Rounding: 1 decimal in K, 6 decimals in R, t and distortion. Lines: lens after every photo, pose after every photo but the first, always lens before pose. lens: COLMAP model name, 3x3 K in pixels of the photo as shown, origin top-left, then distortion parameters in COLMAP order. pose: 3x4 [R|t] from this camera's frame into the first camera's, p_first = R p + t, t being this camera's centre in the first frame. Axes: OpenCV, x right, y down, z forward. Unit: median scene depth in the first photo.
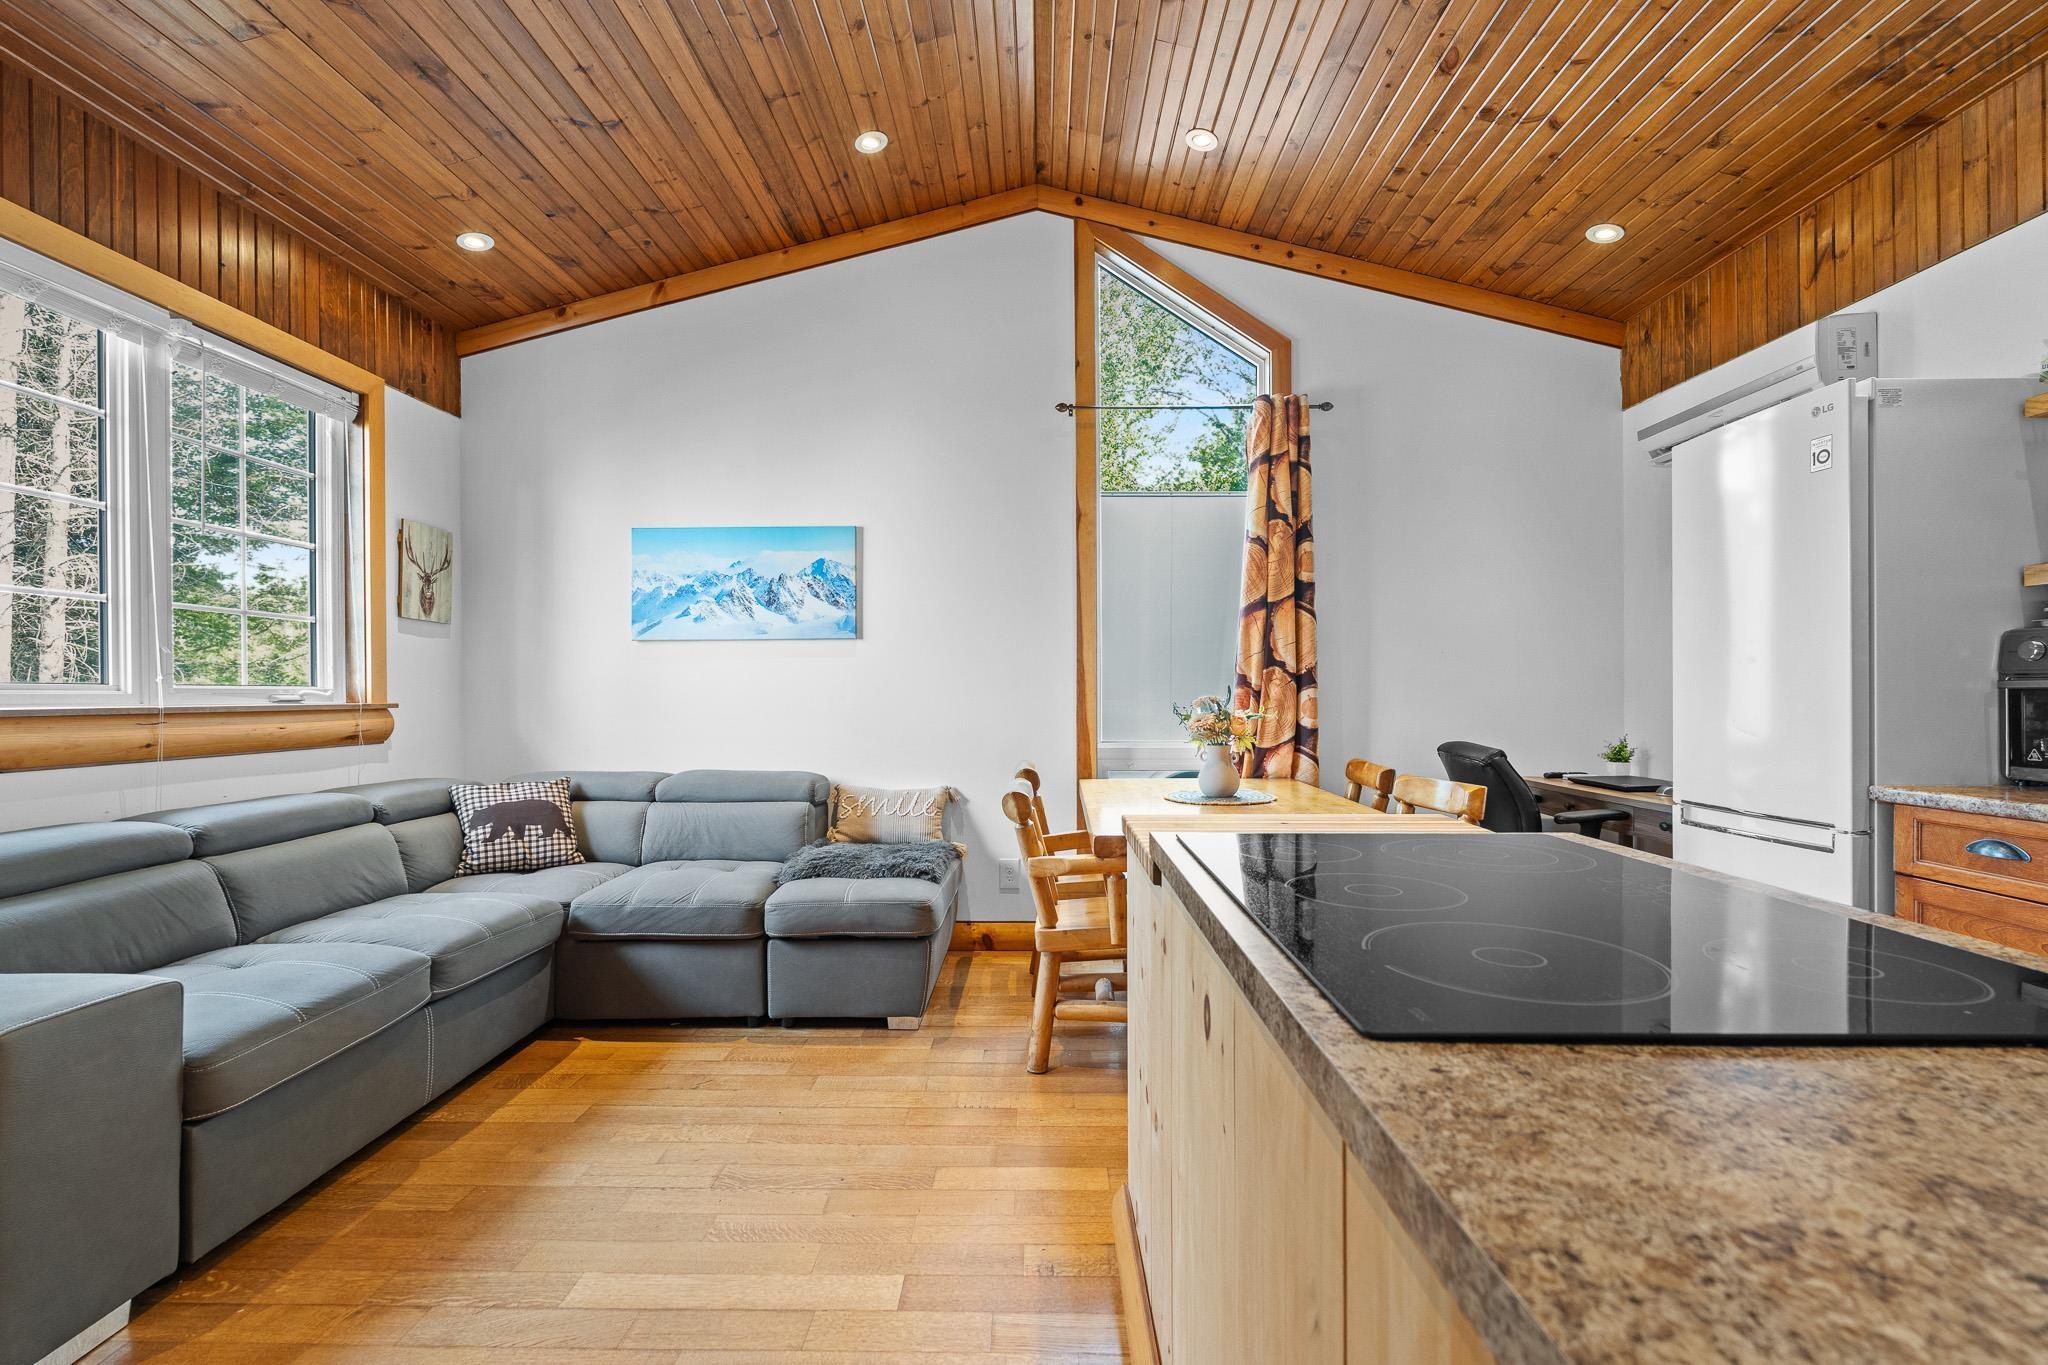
lens RADIAL K [[897.1, 0, 1021.2], [0, 897.1, 696.2], [0, 0, 1]] dist [-0.006626, 0.001212]
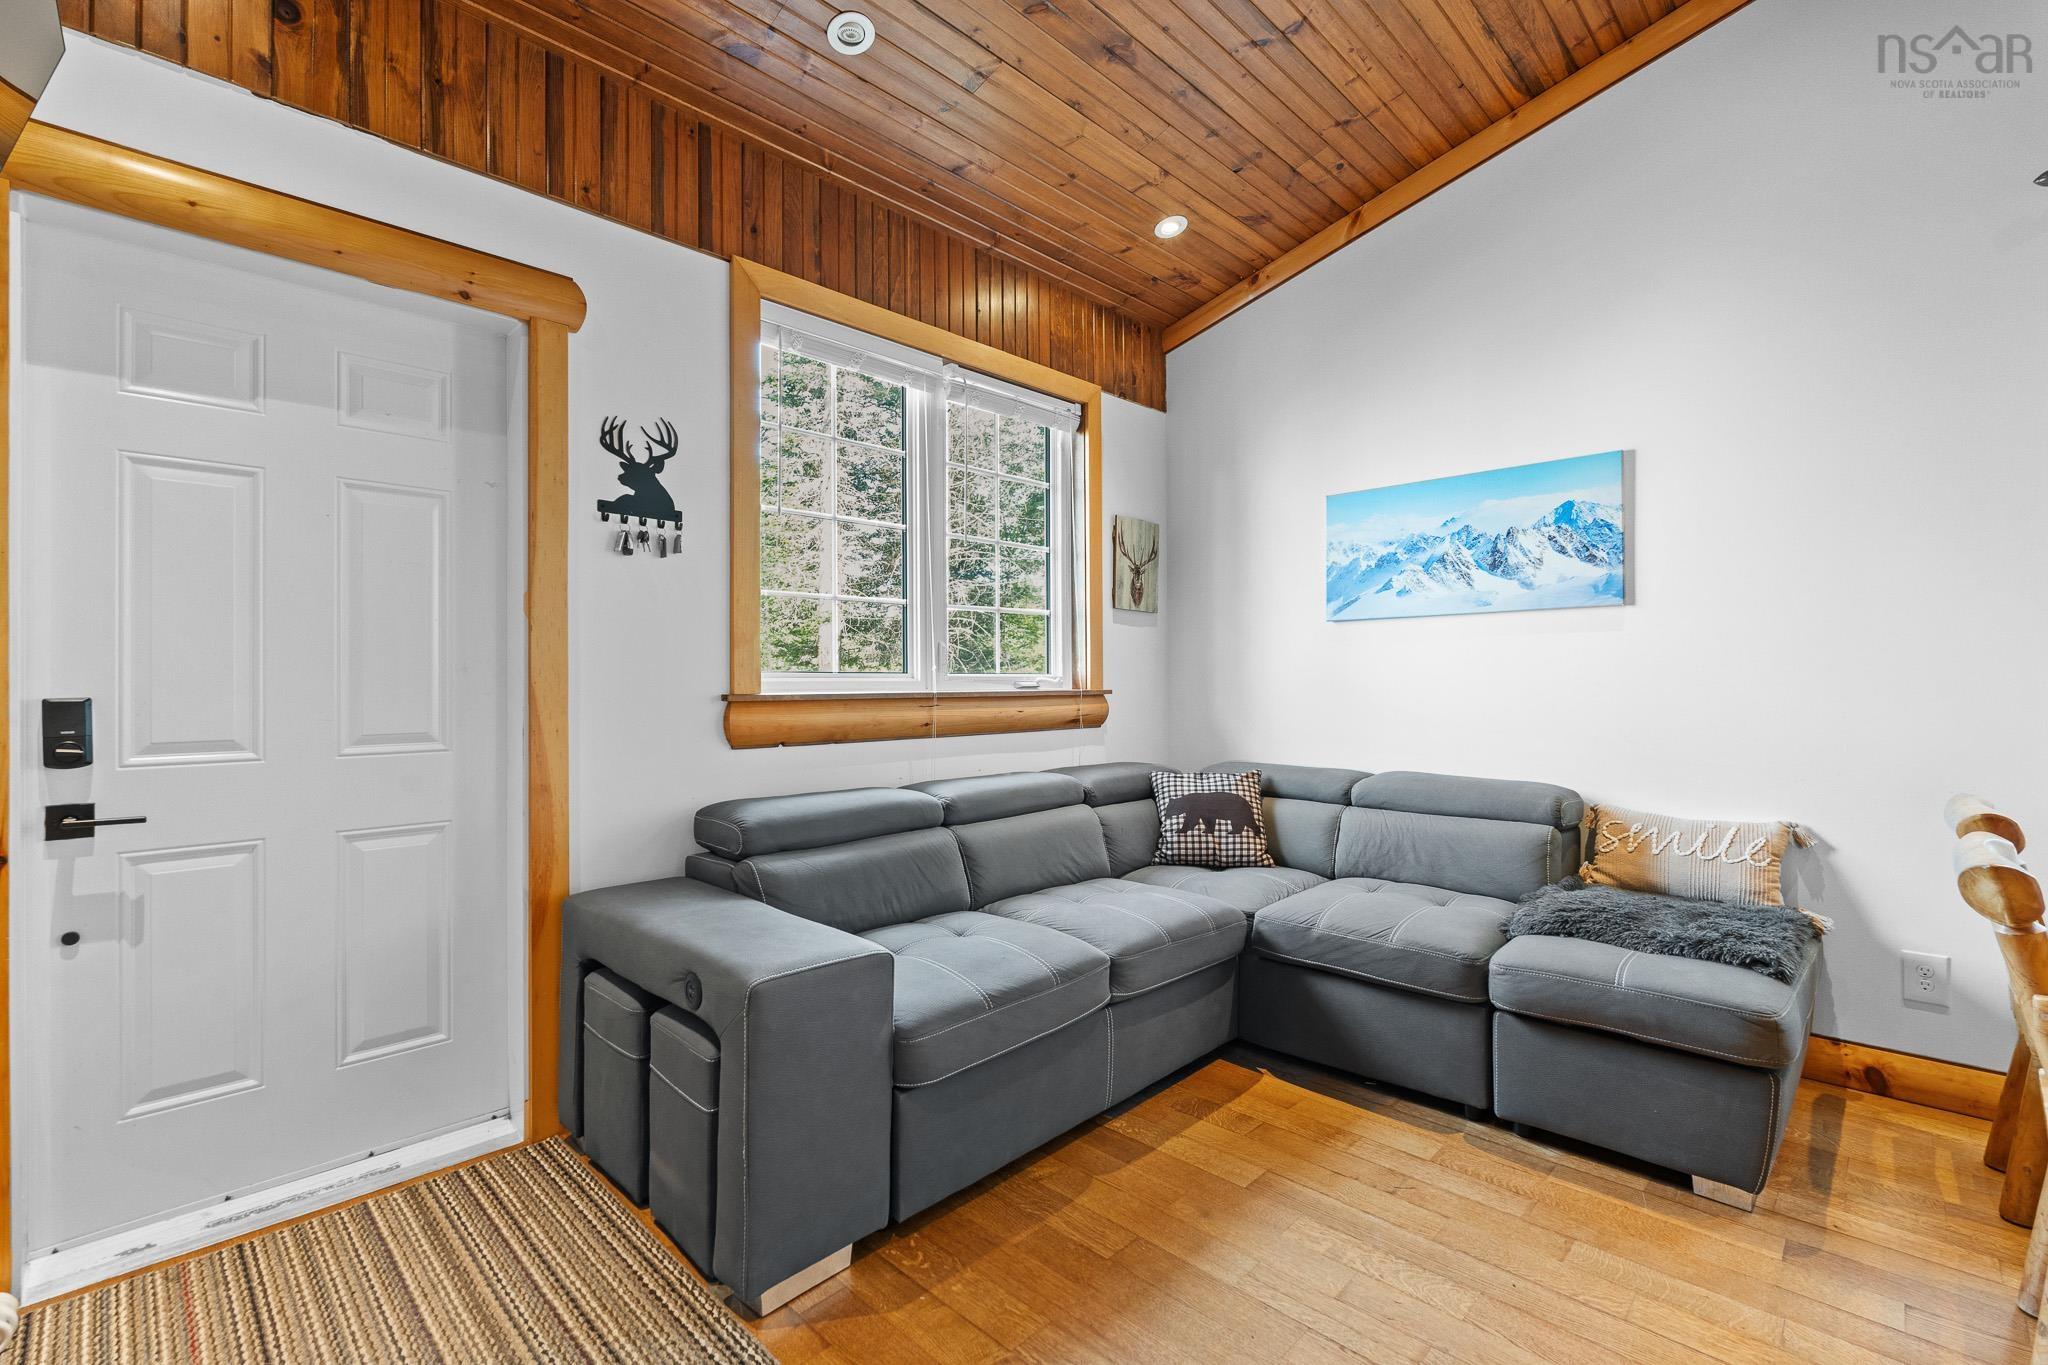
lens RADIAL K [[897.1, 0, 1020.0], [0, 897.1, 674.7], [0, 0, 1]] dist [-0.006626, 0.001212]
pose [[0.726346, -0.004326, -0.687316, -0.047851], [-0.001633, 0.999967, -0.008020, -0.001208], [0.687327, 0.006947, 0.726314, 0.158986]]
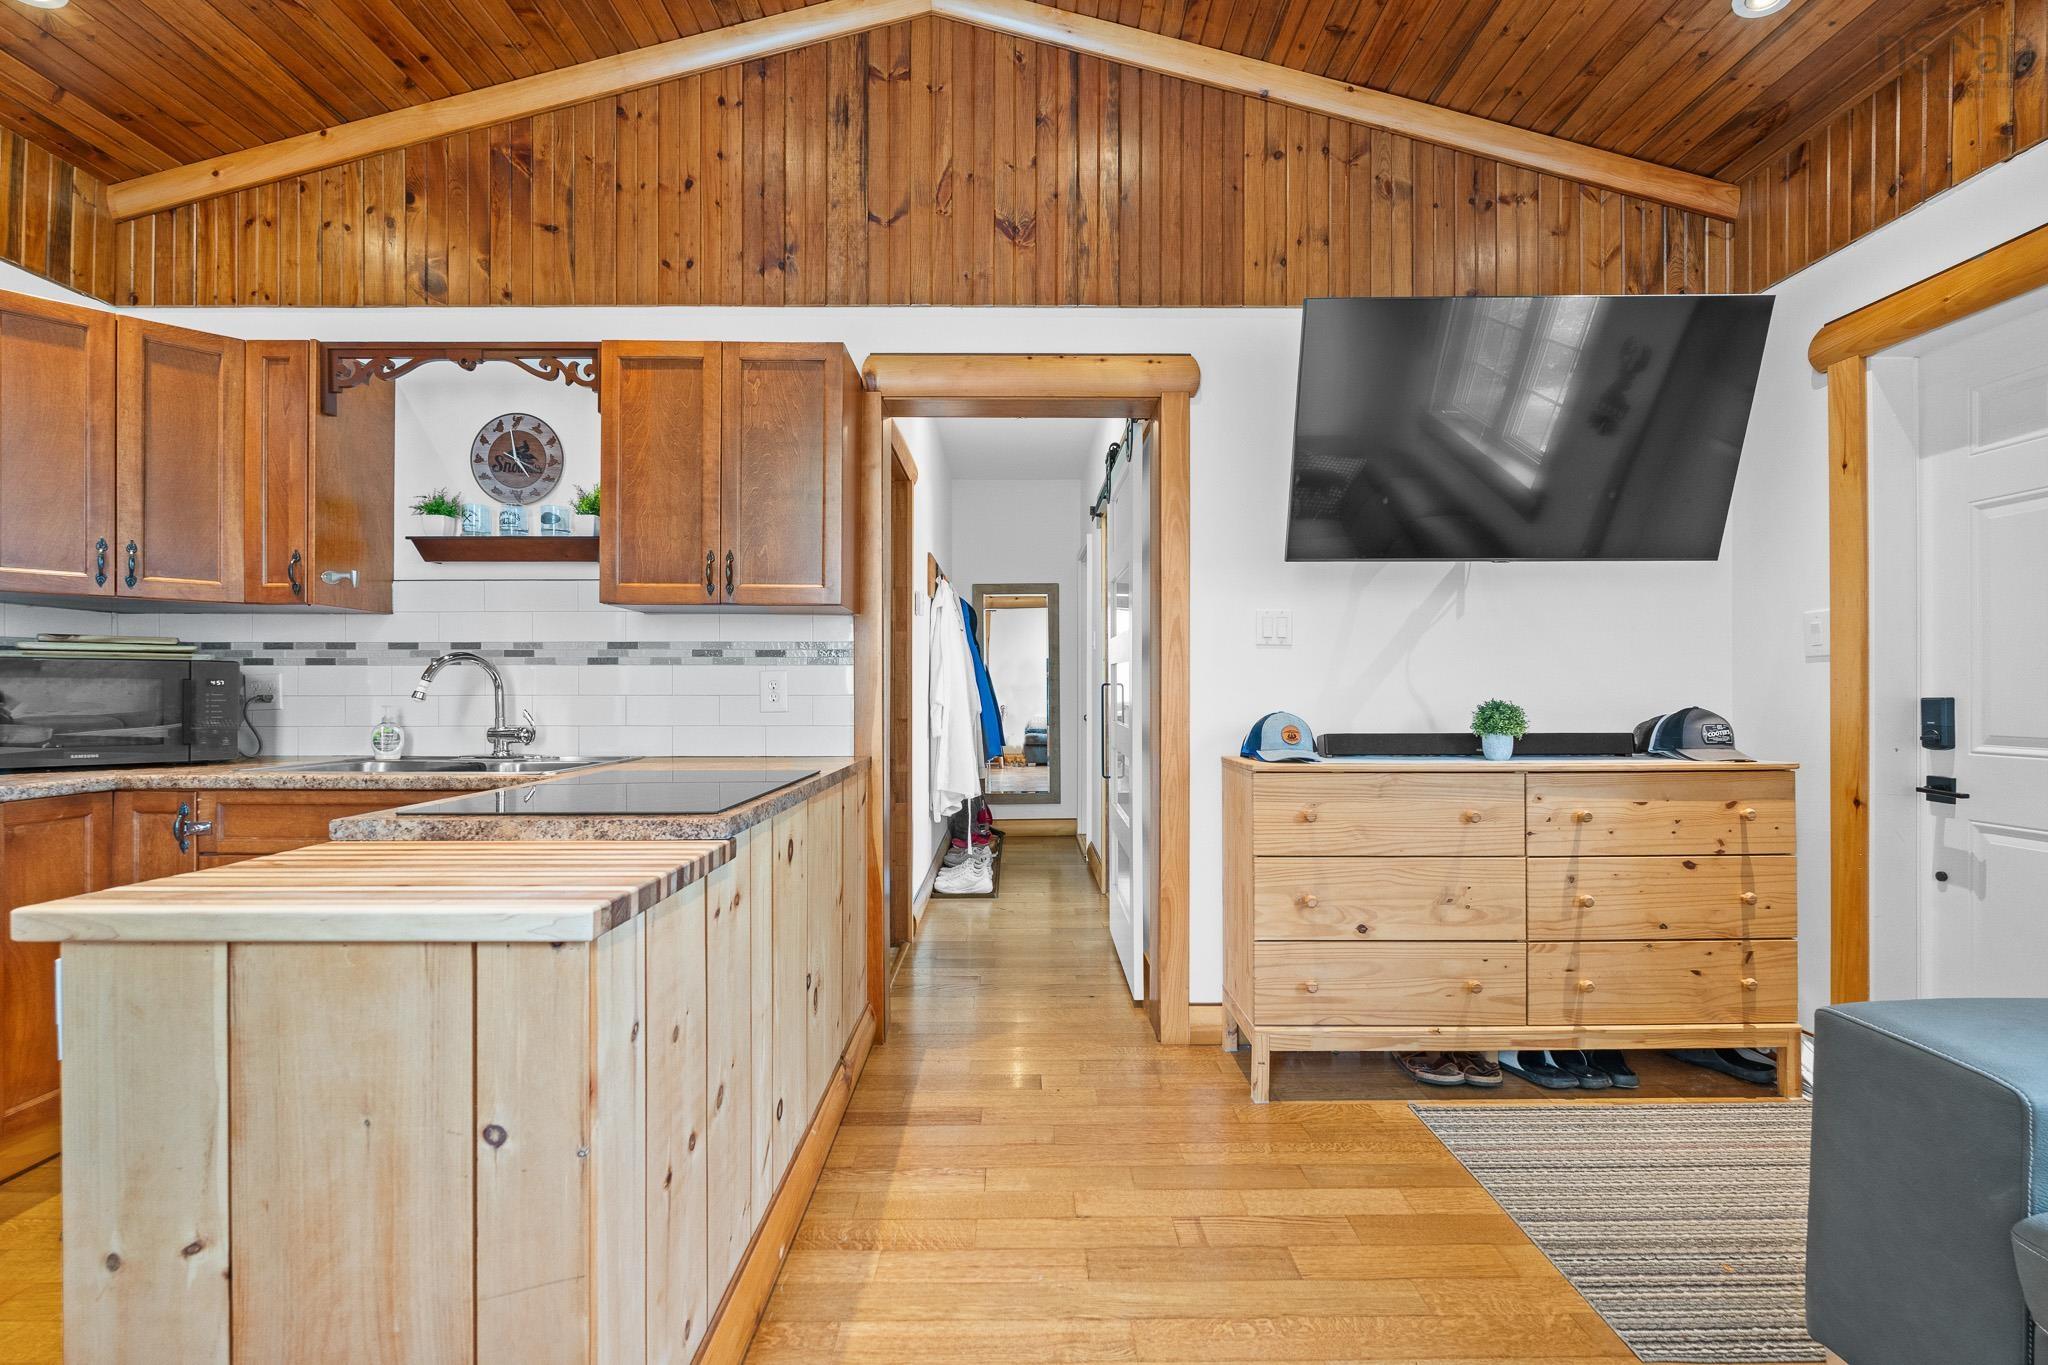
lens RADIAL K [[897.1, 0, 1021.2], [0, 897.1, 693.6], [0, 0, 1]] dist [-0.006626, 0.001212]
pose [[-0.999787, 0.003284, -0.020353, -0.072190], [0.003089, 0.999949, 0.009606, -0.002706], [0.020384, 0.009542, -0.999747, 0.811683]]
